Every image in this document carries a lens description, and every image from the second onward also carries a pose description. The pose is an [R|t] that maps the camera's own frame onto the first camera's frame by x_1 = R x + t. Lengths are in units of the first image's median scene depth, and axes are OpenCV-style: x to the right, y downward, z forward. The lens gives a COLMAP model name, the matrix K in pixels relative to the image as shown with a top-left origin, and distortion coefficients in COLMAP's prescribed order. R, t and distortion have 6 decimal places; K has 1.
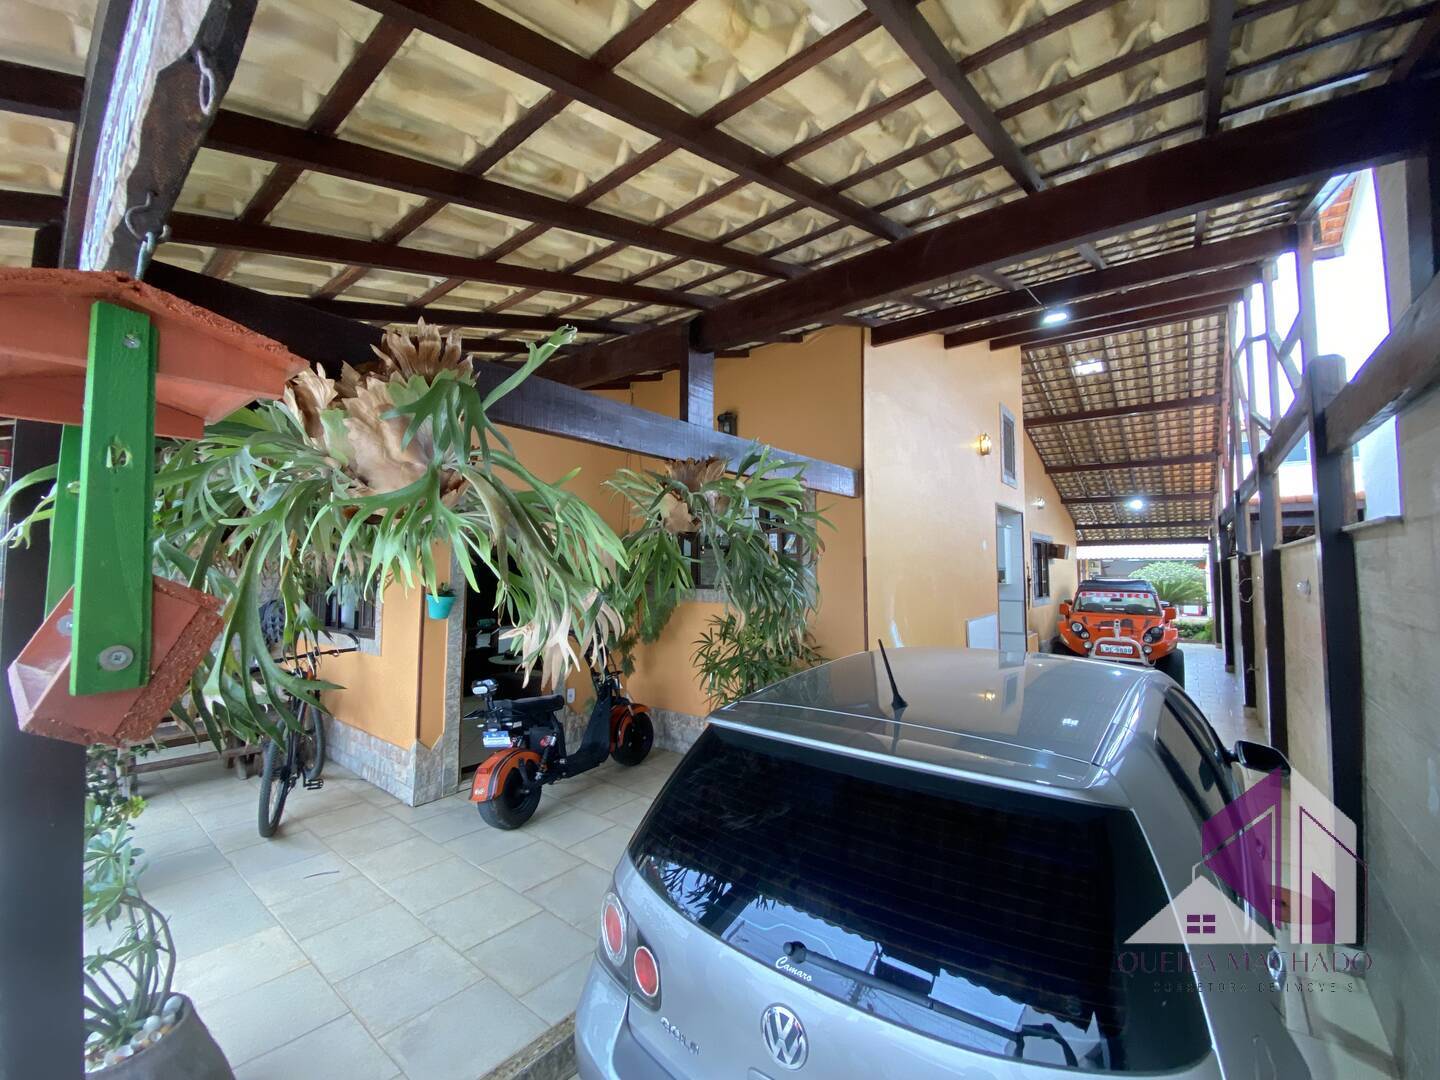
lens RADIAL K [[589.2, 0, 721.8], [0, 589.2, 537.4], [0, 0, 1]] dist [0.012989, -0.015419]
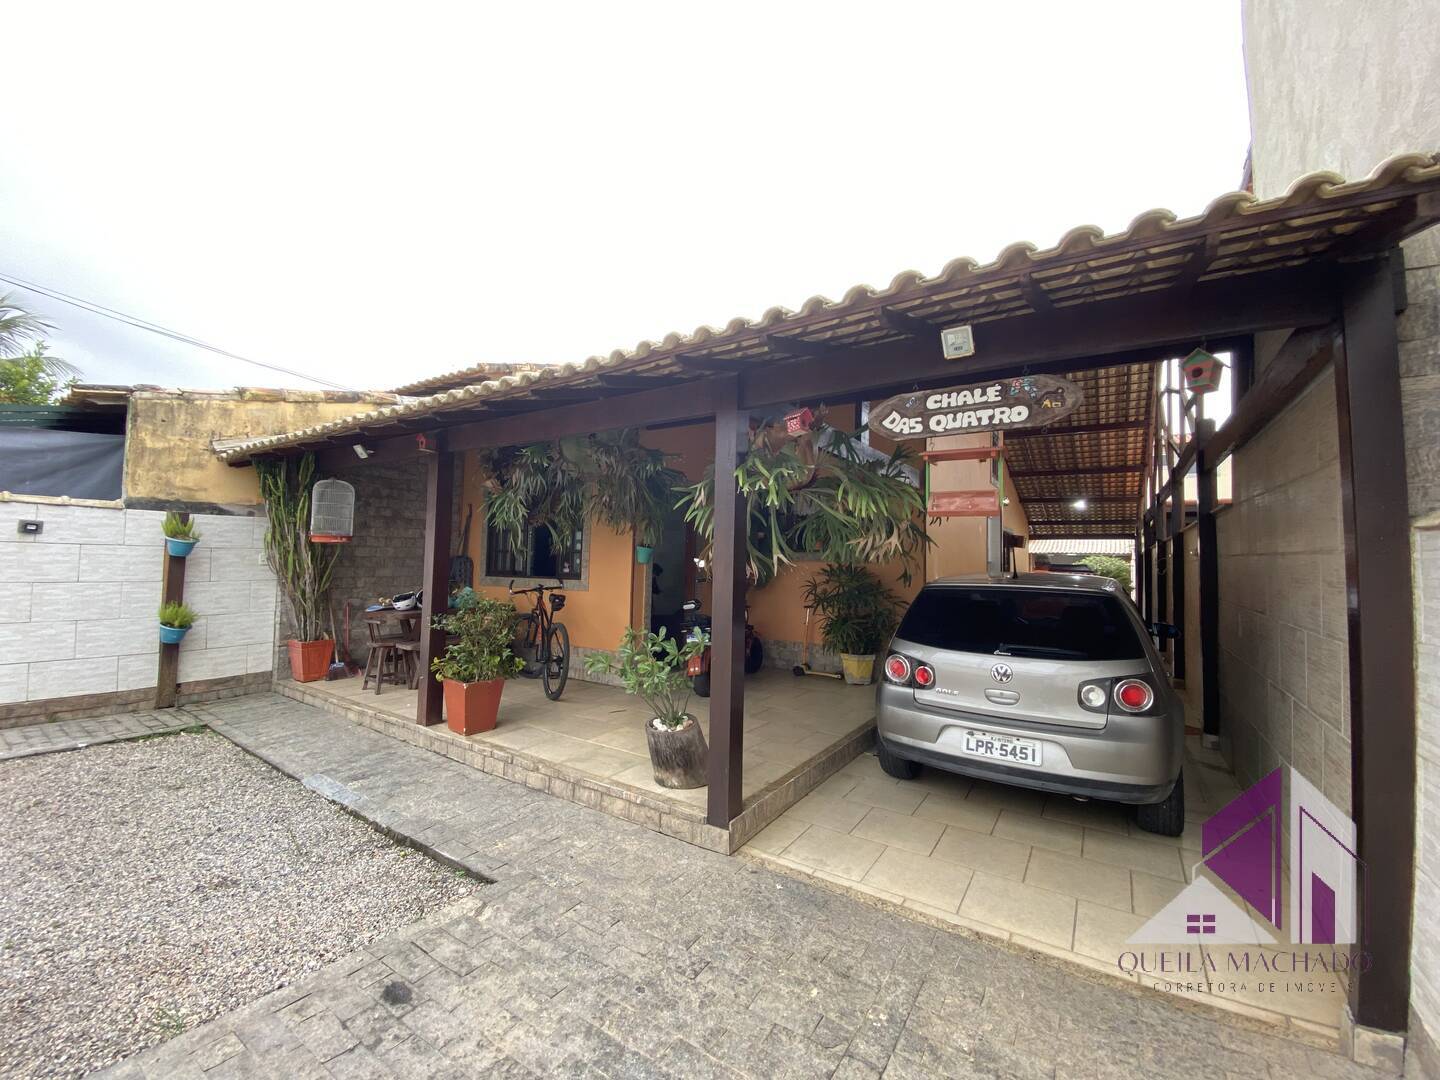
lens RADIAL K [[585.6, 0, 721.6], [0, 585.6, 536.5], [0, 0, 1]] dist [0.016048, -0.018461]
pose [[0.996514, 0.024413, 0.079774, -0.171484], [-0.025267, 0.999634, 0.009711, 0.022311], [-0.079508, -0.011693, 0.996766, -0.198325]]
